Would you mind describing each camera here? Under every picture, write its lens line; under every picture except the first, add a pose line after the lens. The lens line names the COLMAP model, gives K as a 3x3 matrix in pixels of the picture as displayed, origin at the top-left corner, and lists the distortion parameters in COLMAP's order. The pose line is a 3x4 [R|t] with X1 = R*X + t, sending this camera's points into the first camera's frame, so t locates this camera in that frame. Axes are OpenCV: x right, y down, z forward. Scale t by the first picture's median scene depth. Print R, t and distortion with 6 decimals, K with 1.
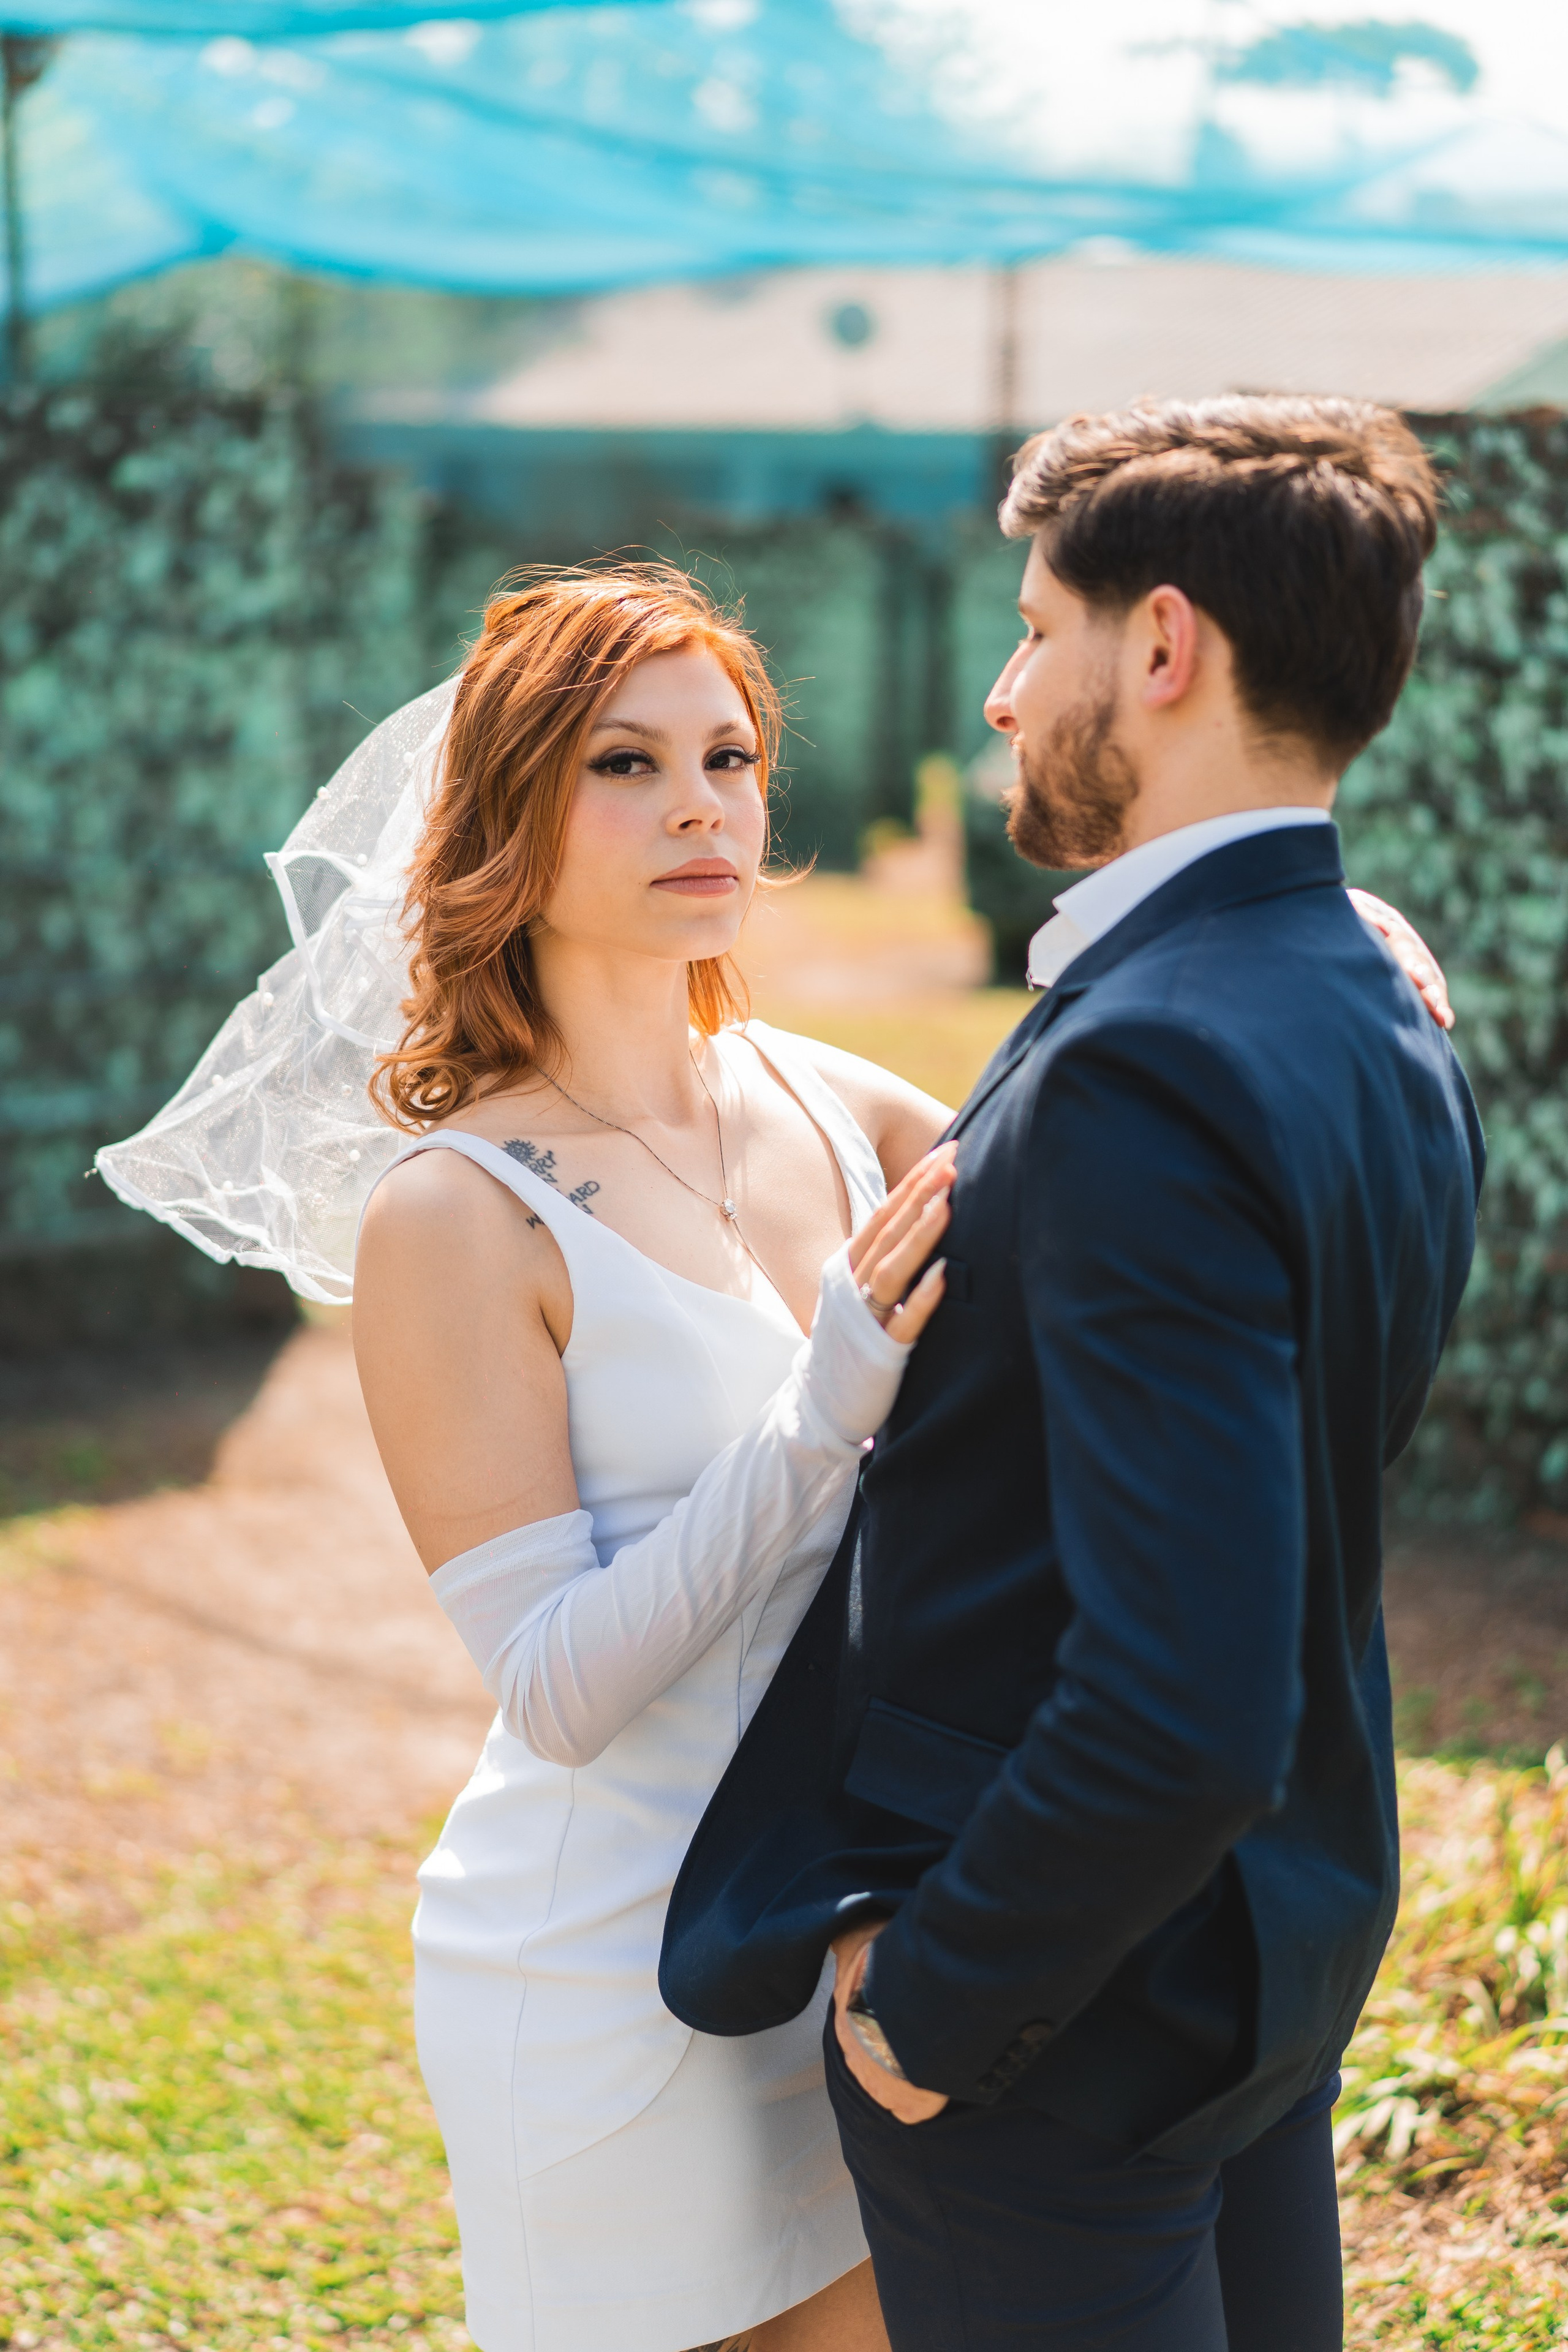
lens RADIAL K [[3687.0, 0, 832.1], [0, 3687.0, 1152.3], [0, 0, 1]] dist [-0.025256, 0.000000]
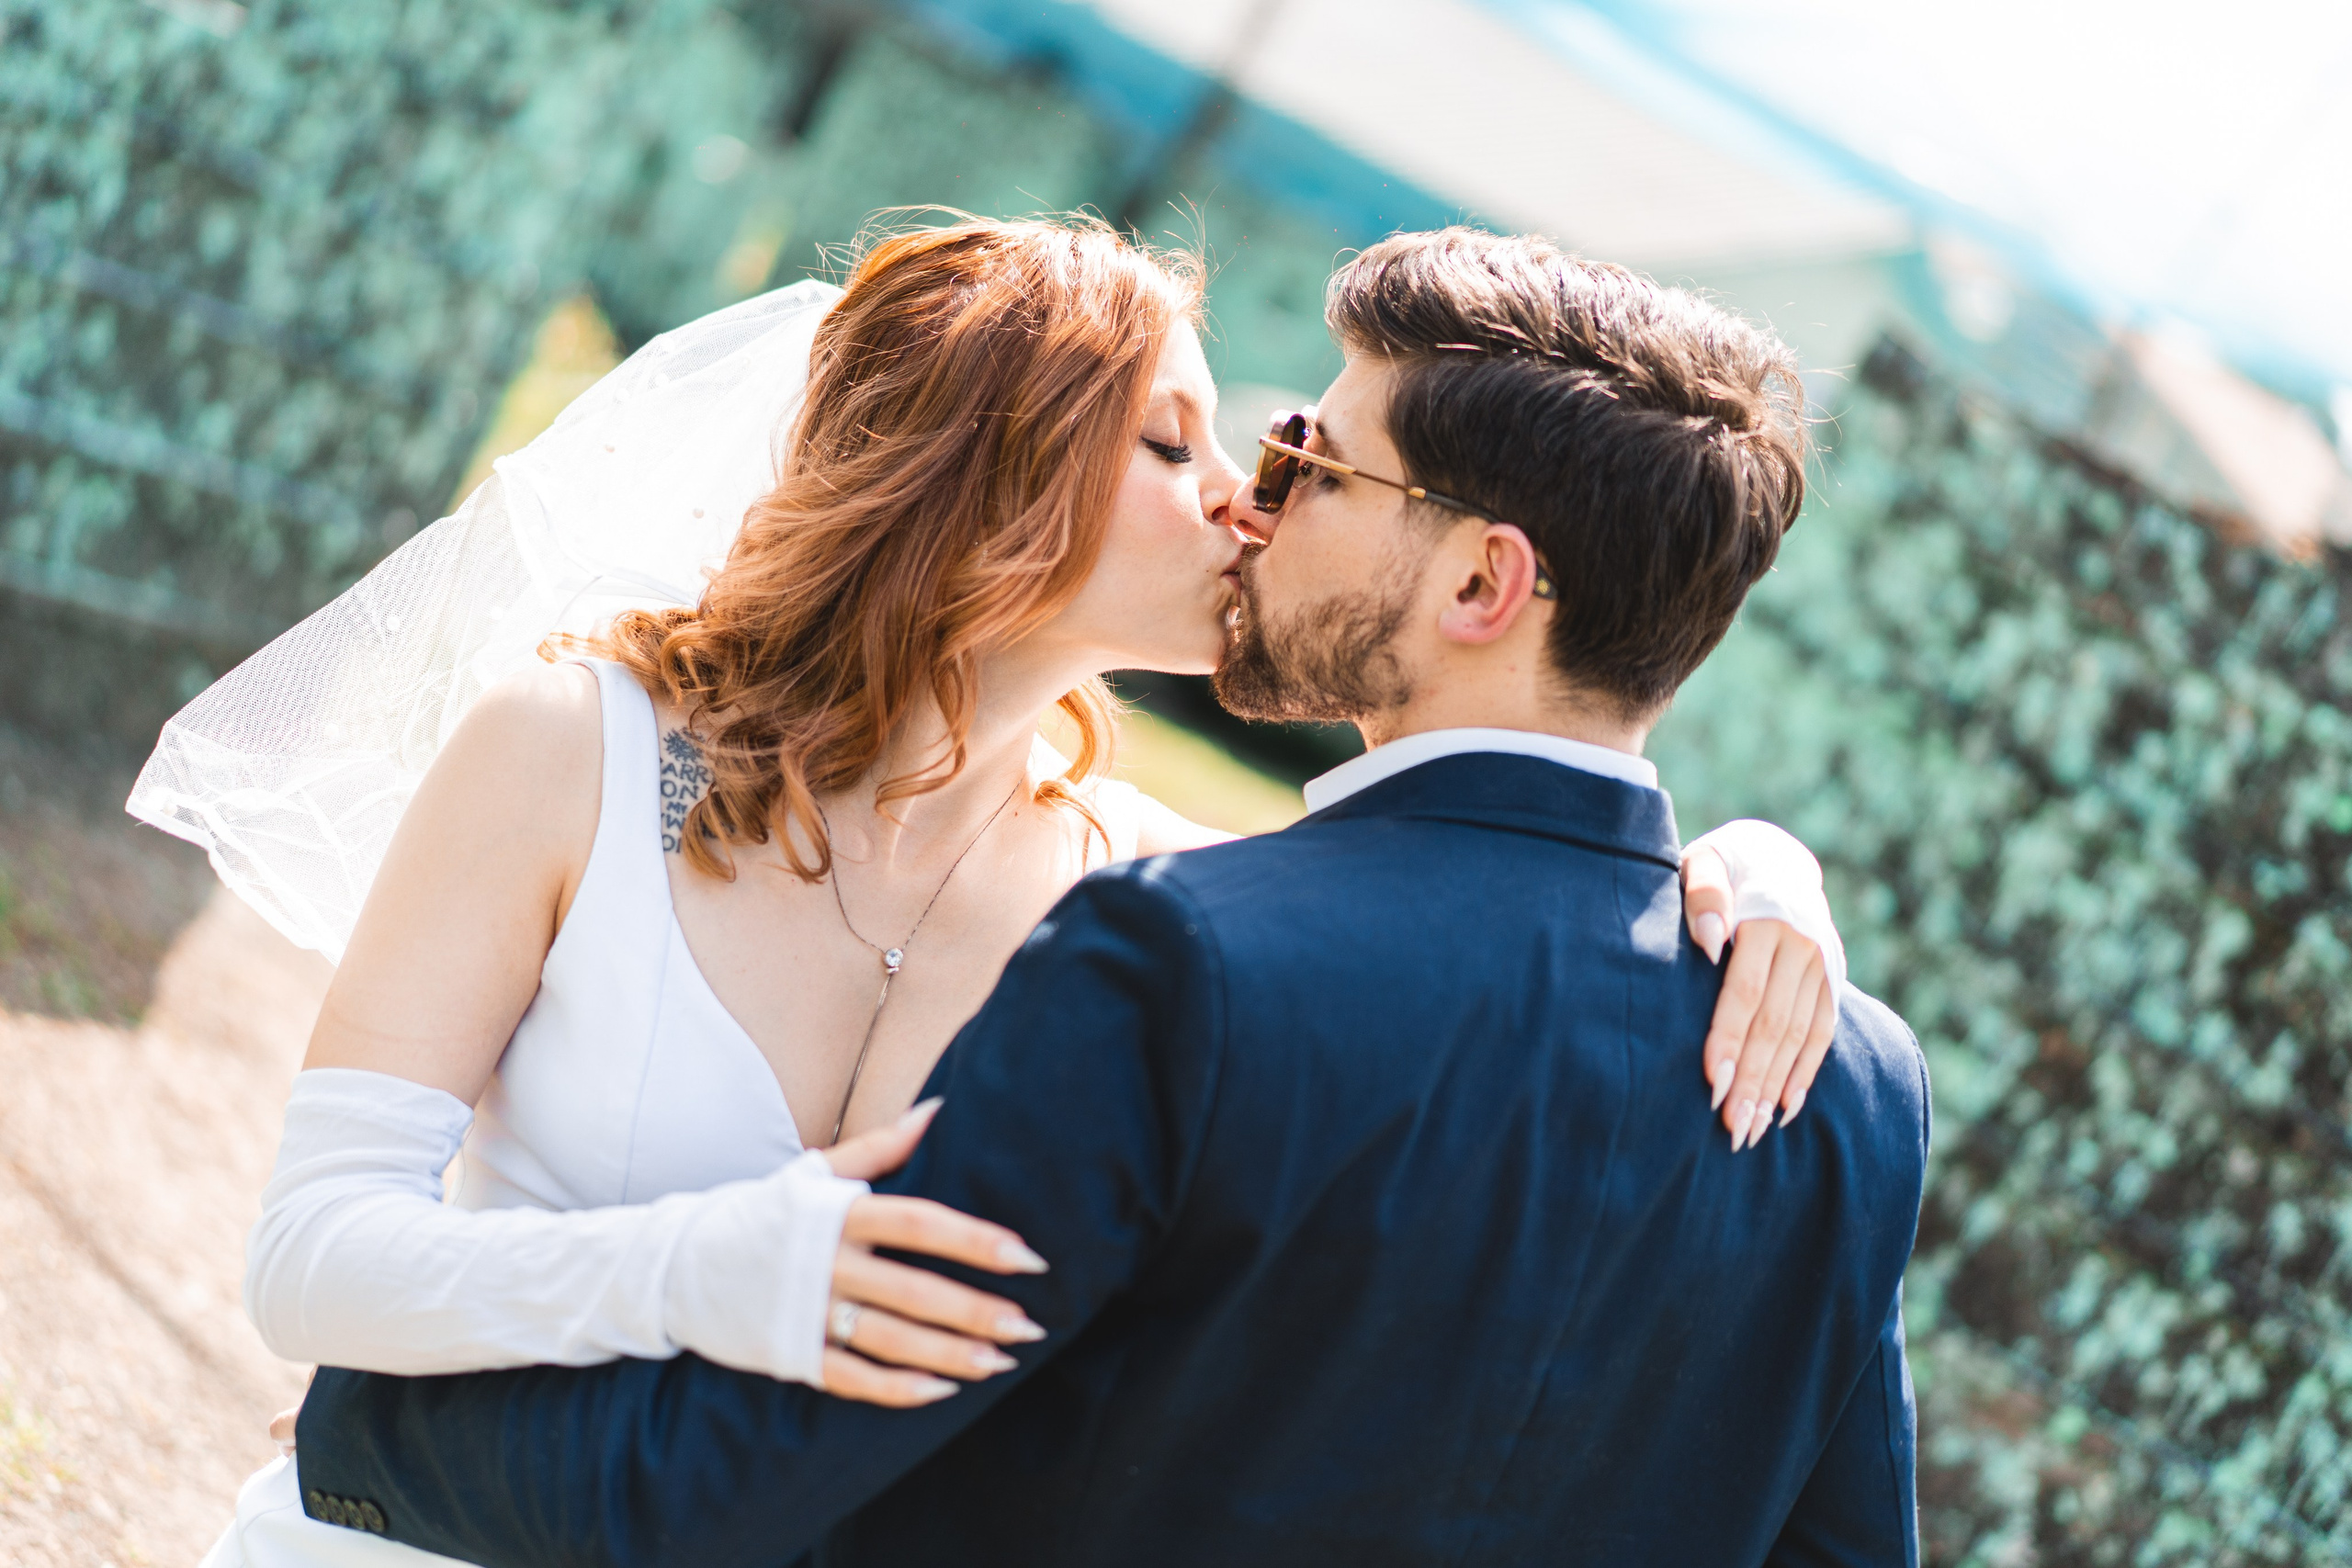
lens RADIAL K [[3686.6, 0, 1189.0], [0, 3686.6, 761.1], [0, 0, 1]] dist [-0.025256, 0.000000]
pose [[0.894972, 0.423879, 0.139113, -0.098846], [-0.425115, 0.904867, -0.022200, -0.034505], [-0.135289, -0.039271, 0.990028, 0.206859]]
